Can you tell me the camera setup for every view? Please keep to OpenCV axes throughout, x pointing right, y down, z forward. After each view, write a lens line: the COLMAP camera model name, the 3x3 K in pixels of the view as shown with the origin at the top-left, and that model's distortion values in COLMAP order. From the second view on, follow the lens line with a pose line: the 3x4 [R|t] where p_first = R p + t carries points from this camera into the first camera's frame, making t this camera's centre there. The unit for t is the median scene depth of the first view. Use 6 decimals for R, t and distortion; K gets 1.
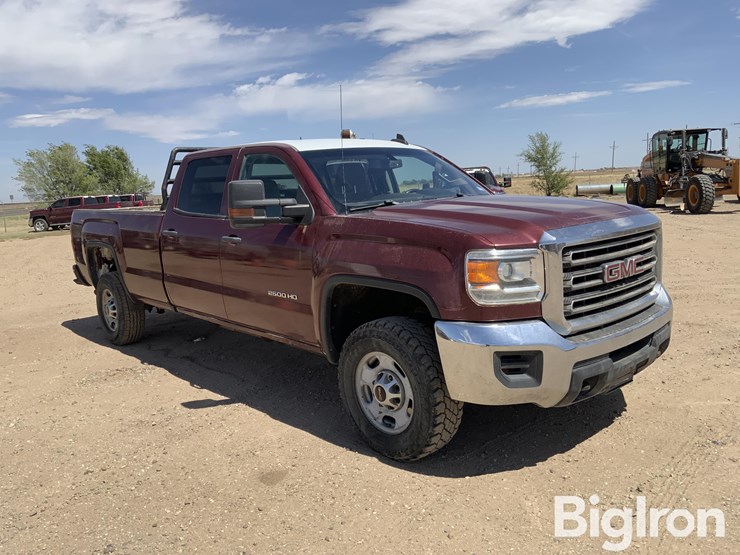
lens RADIAL K [[467.4, 0, 377.6], [0, 467.4, 274.7], [0, 0, 1]] dist [0.041947, -0.052291]
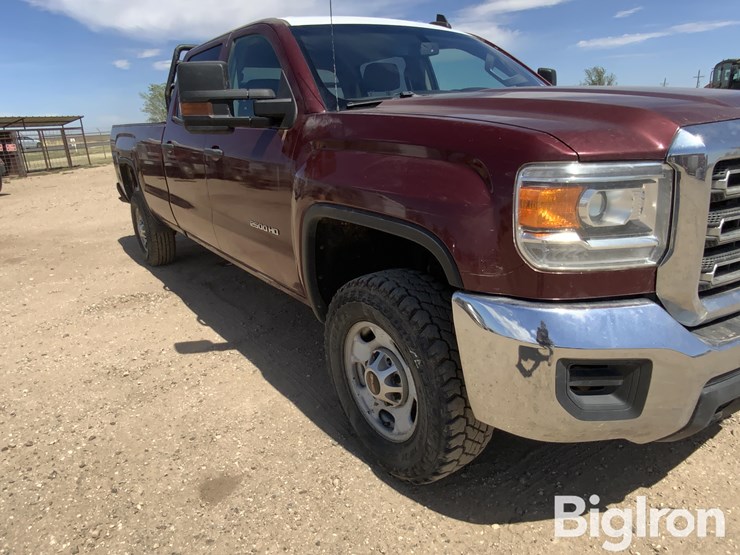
lens RADIAL K [[467.4, 0, 377.6], [0, 467.4, 274.7], [0, 0, 1]] dist [0.041947, -0.052291]
pose [[0.994803, 0.038174, -0.094391, 0.077406], [-0.022552, 0.986641, 0.161341, -0.009958], [0.099289, -0.158374, 0.982374, 0.401773]]
